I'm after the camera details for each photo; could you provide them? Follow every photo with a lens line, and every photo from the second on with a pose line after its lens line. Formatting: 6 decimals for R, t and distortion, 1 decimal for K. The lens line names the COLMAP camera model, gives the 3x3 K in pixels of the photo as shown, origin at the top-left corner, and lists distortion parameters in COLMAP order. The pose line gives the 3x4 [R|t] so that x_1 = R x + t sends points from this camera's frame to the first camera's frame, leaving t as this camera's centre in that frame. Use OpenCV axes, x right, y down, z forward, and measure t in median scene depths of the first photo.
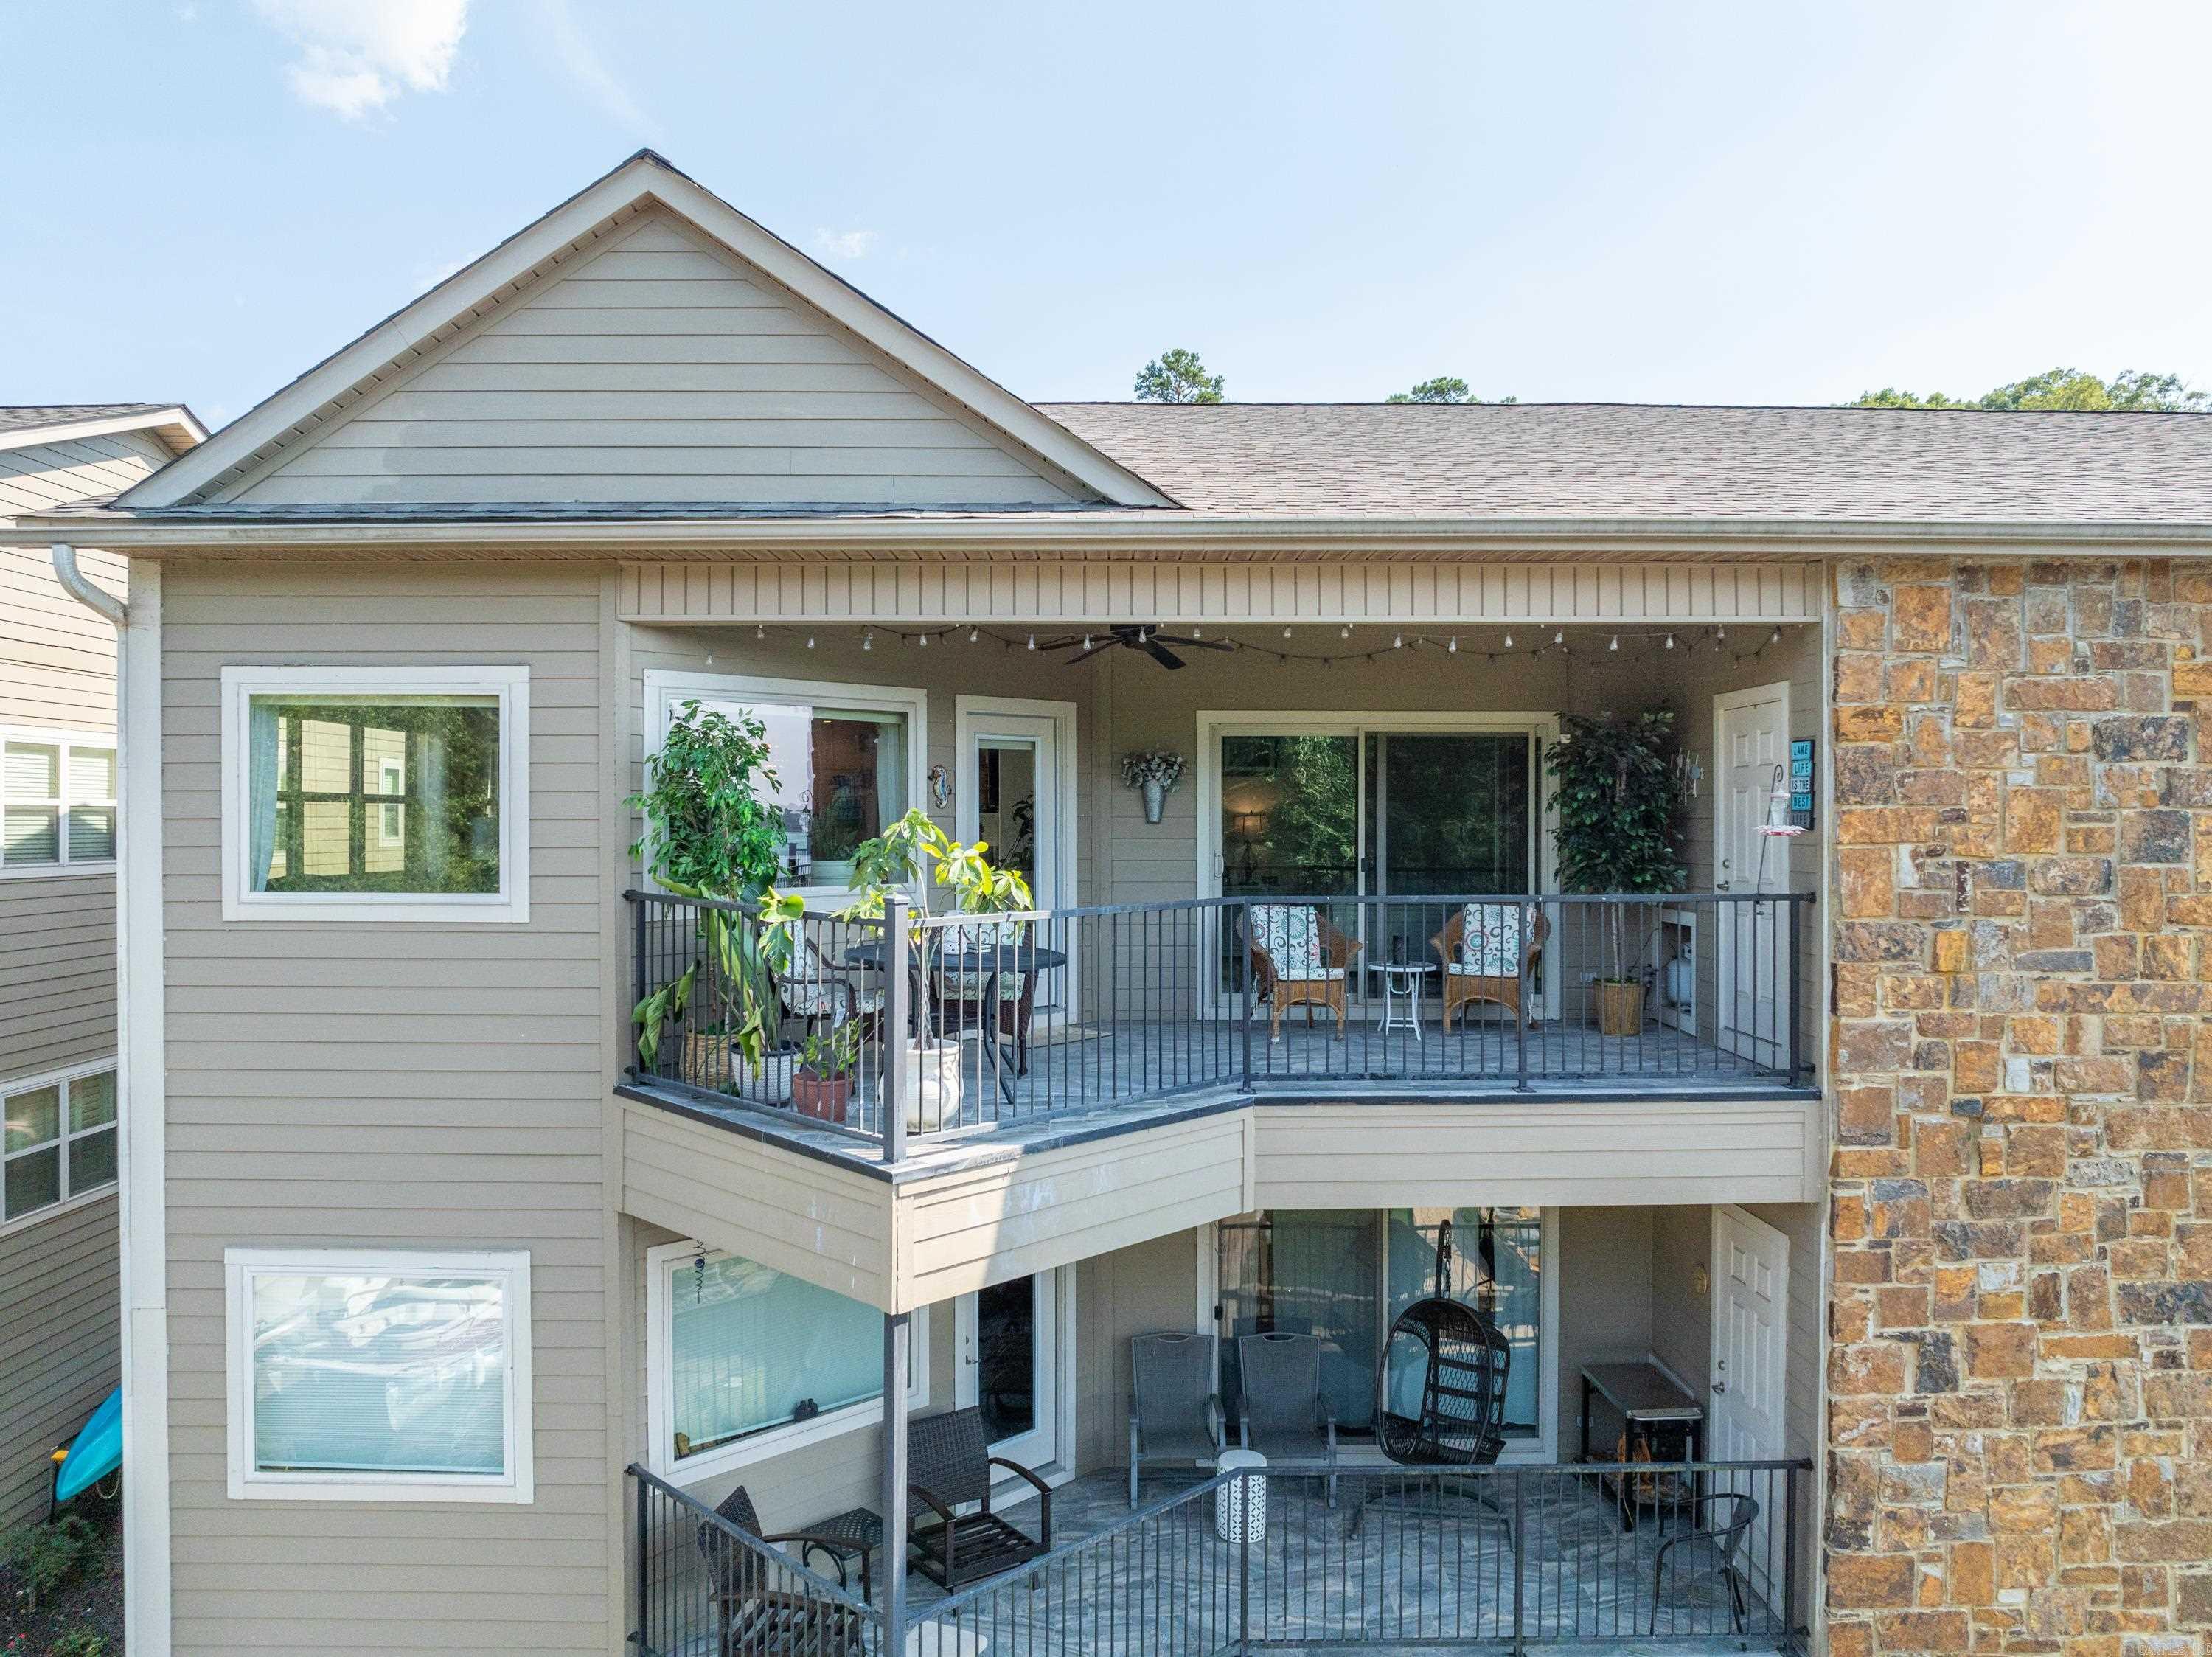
lens RADIAL K [[1596.8, 0, 1109.1], [0, 1596.8, 823.0], [0, 0, 1]] dist [-0.046522, 0.020202]
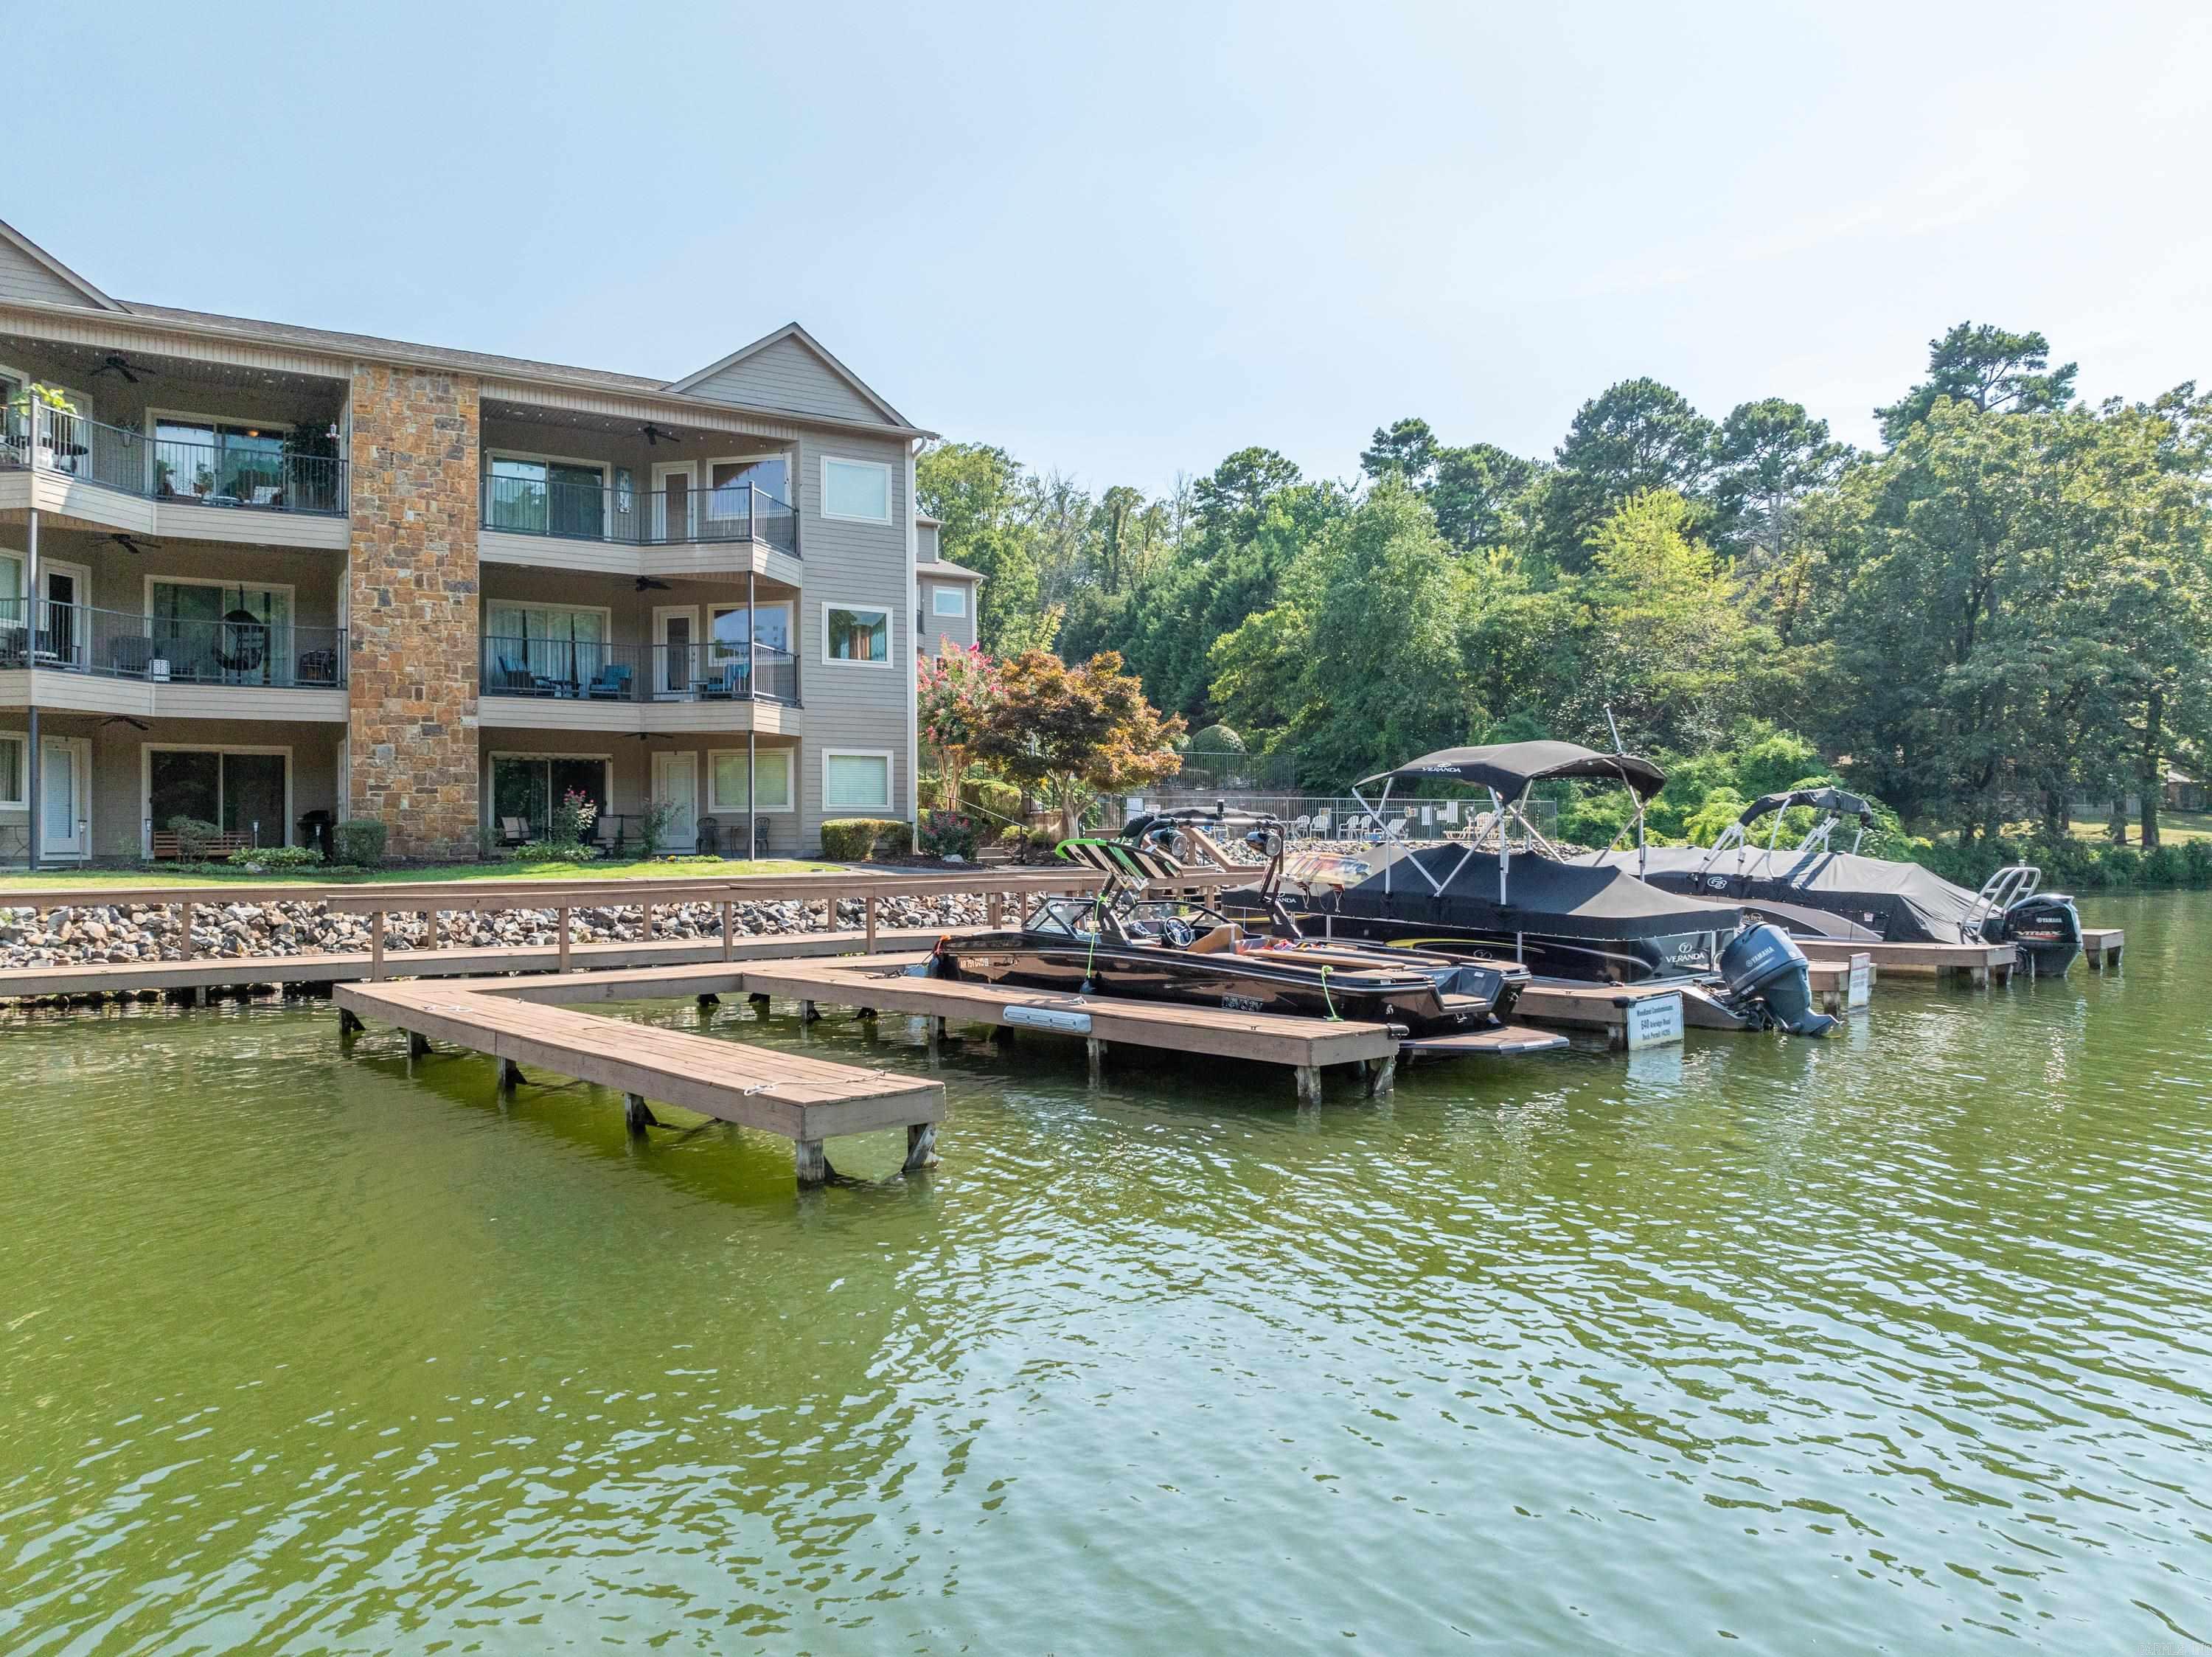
lens RADIAL K [[1596.8, 0, 1118.9], [0, 1596.8, 820.9], [0, 0, 1]] dist [-0.046522, 0.020202]
pose [[0.845242, 0.005155, 0.534358, 0.043420], [0.011301, 0.999557, -0.027519, 0.938124], [-0.534264, 0.029298, 0.844810, -2.724463]]
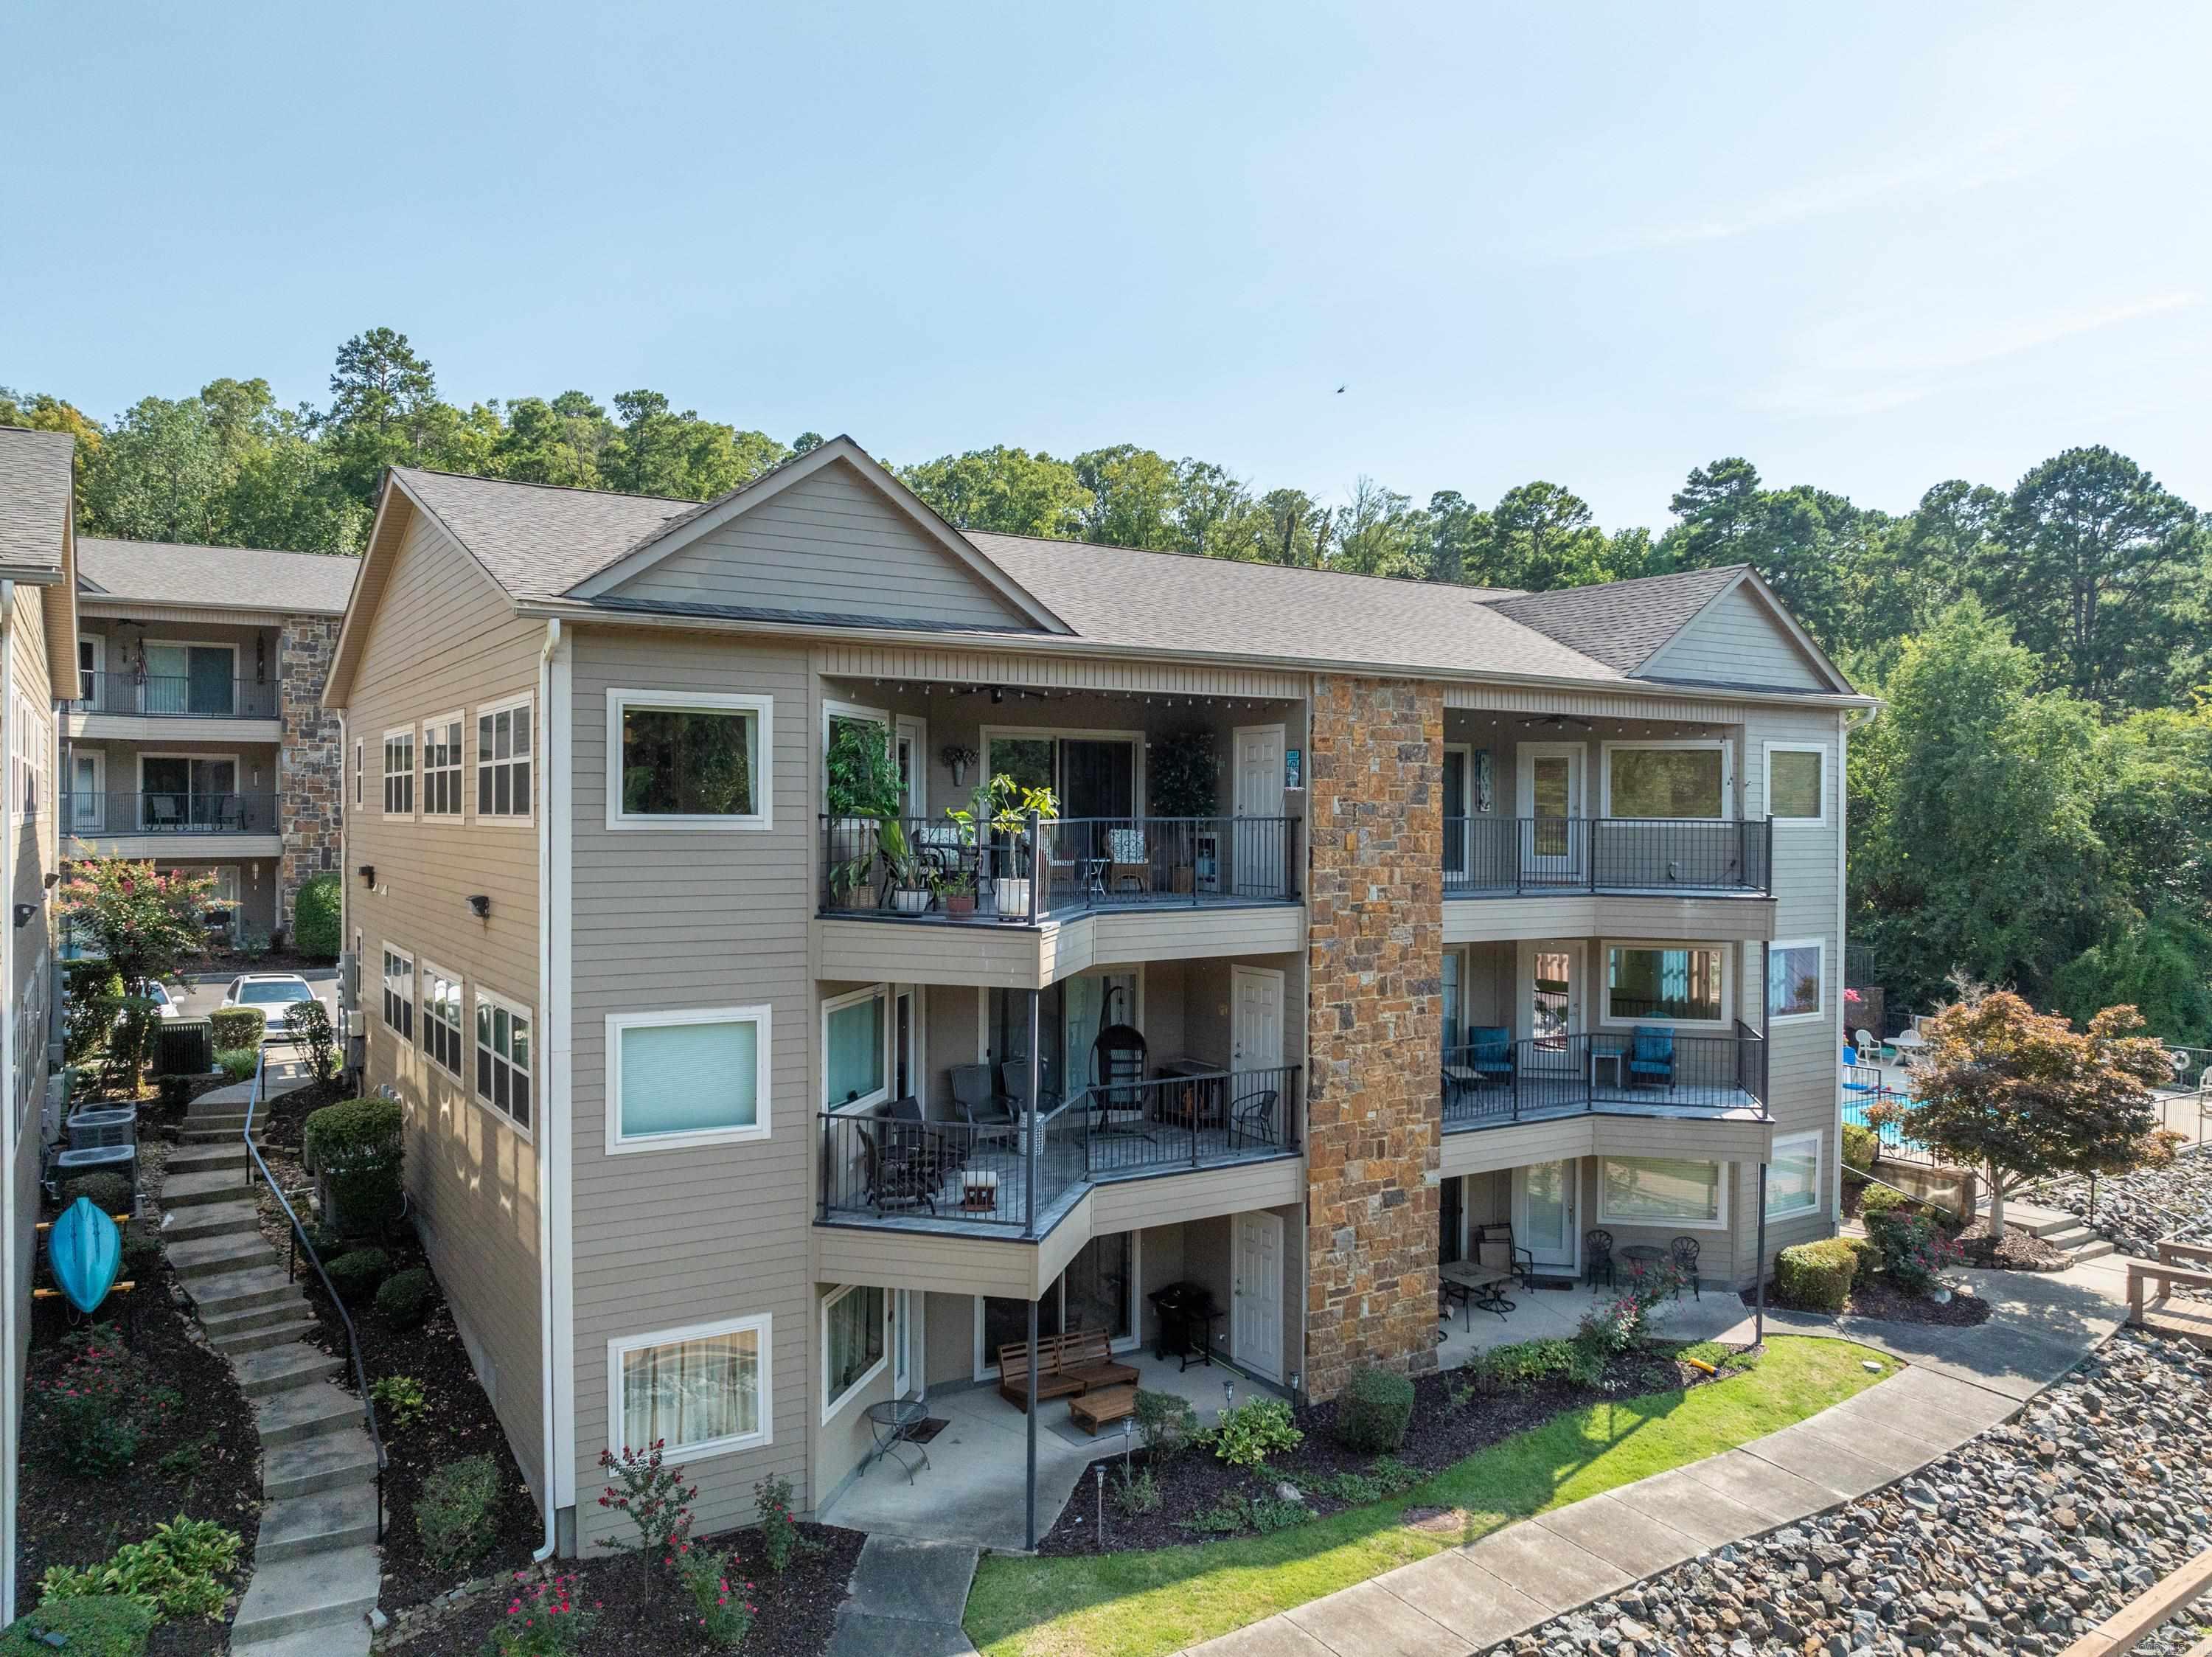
lens RADIAL K [[1596.8, 0, 1091.5], [0, 1596.8, 823.7], [0, 0, 1]] dist [-0.046522, 0.020202]
pose [[0.854779, 0.000112, 0.518992, -1.032490], [-0.003888, 0.999973, 0.006188, 0.041649], [-0.518978, -0.007307, 0.854756, -0.833093]]
